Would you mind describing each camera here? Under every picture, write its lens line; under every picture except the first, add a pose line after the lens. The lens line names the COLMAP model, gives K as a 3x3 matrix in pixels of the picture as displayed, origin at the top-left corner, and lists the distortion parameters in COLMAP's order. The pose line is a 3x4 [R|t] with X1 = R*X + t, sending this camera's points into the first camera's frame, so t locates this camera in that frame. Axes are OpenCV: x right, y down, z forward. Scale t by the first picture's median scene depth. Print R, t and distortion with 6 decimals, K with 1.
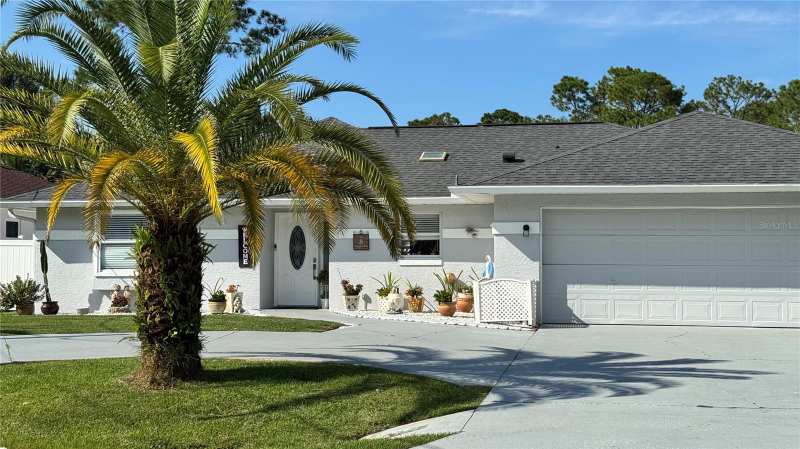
lens RADIAL K [[1101.9, 0, 427.4], [0, 1101.9, 230.6], [0, 0, 1]] dist [0.086946, 0.000000]
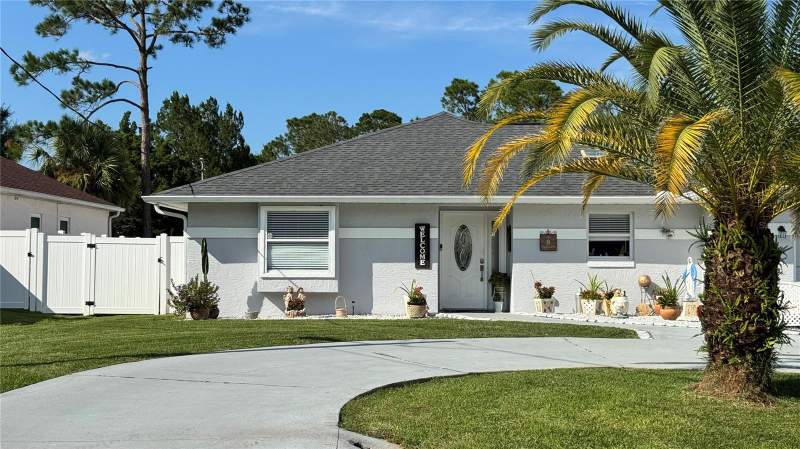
lens RADIAL K [[1101.9, 0, 388.9], [0, 1101.9, 245.8], [0, 0, 1]] dist [0.086946, 0.000000]
pose [[0.989802, 0.005708, 0.142333, -0.328052], [-0.007682, 0.999882, 0.013323, 0.001450], [-0.142240, -0.014281, 0.989729, 0.067034]]
